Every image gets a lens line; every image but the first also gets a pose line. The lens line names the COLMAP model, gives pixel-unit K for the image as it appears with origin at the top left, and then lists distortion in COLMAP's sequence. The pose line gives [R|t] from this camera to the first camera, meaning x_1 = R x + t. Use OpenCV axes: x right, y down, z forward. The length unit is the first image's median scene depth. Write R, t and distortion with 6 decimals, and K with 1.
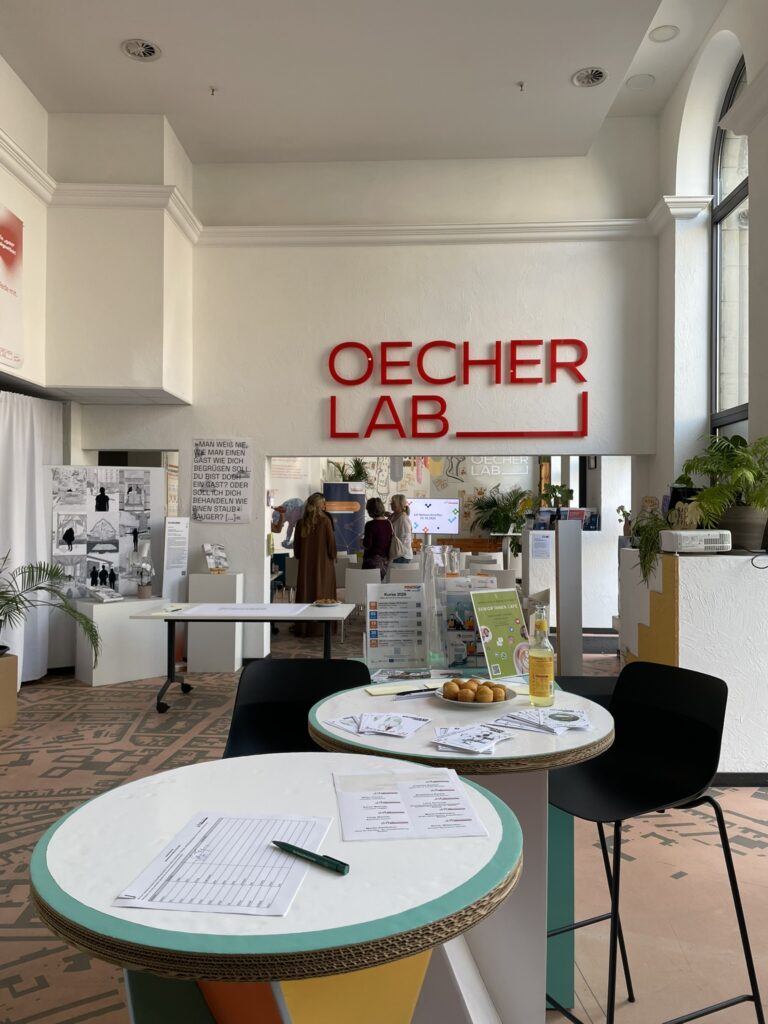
lens RADIAL K [[766.3, 0, 383.6], [0, 766.3, 512.3], [0, 0, 1]] dist [0.004343, 0.000500]
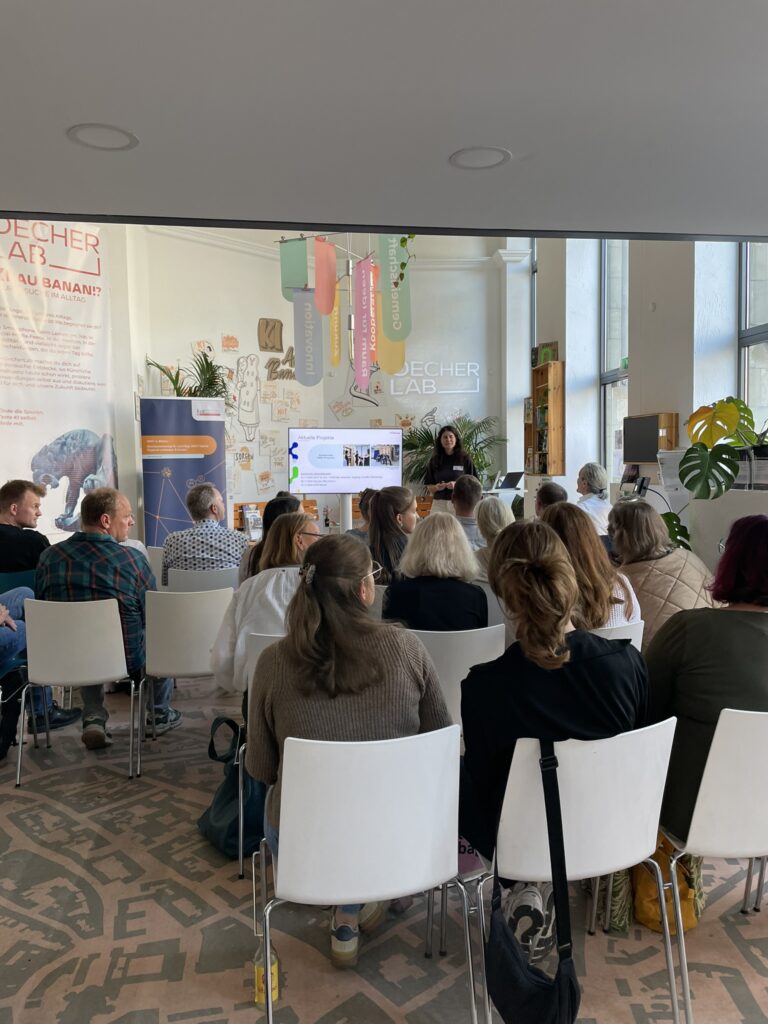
lens RADIAL K [[766.3, 0, 385.5], [0, 766.3, 511.1], [0, 0, 1]] dist [0.004343, 0.000500]
pose [[0.975414, -0.033373, 0.217839, -0.031866], [0.018481, 0.997372, 0.070047, 0.002753], [-0.219605, -0.064299, 0.973468, 0.451639]]
